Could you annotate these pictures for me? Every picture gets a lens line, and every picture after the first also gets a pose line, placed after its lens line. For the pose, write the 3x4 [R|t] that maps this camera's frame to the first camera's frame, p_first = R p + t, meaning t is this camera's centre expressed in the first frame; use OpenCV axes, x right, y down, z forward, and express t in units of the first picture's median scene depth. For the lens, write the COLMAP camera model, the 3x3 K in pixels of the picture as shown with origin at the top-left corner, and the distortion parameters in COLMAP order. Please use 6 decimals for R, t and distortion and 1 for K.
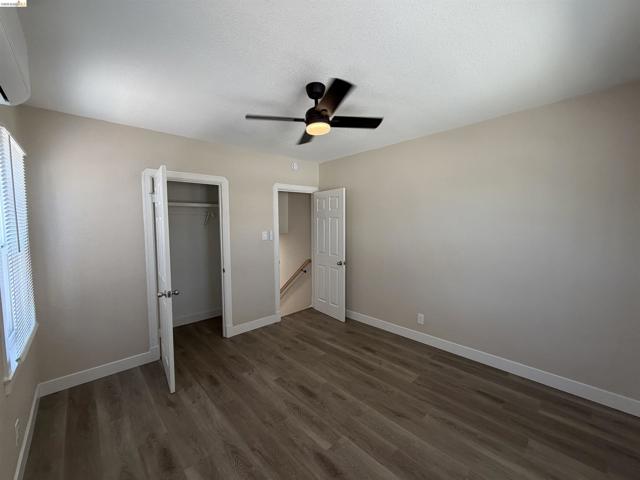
lens RADIAL K [[255.6, 0, 319.0], [0, 255.6, 238.5], [0, 0, 1]] dist [-0.003040, 0.001327]
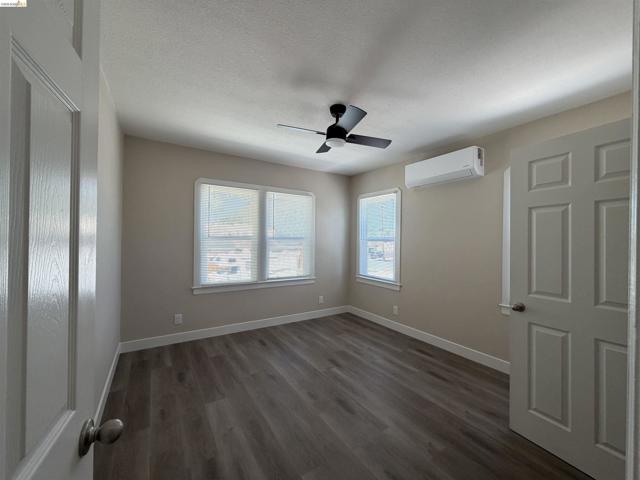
lens RADIAL K [[255.6, 0, 318.4], [0, 255.6, 240.4], [0, 0, 1]] dist [-0.003040, 0.001327]
pose [[-0.983871, -0.005863, 0.178785, -0.105349], [0.004874, 0.998213, 0.059555, -0.035828], [-0.178814, 0.059466, -0.982084, 1.754683]]
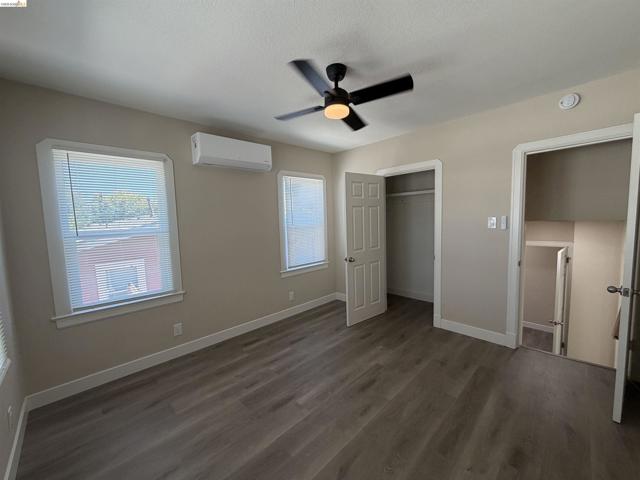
lens RADIAL K [[255.6, 0, 317.5], [0, 255.6, 238.7], [0, 0, 1]] dist [-0.003040, 0.001327]
pose [[0.021020, 0.088050, -0.995894, 0.801780], [-0.028963, 0.995750, 0.087426, -0.024407], [0.999359, 0.027006, 0.023481, 0.730539]]
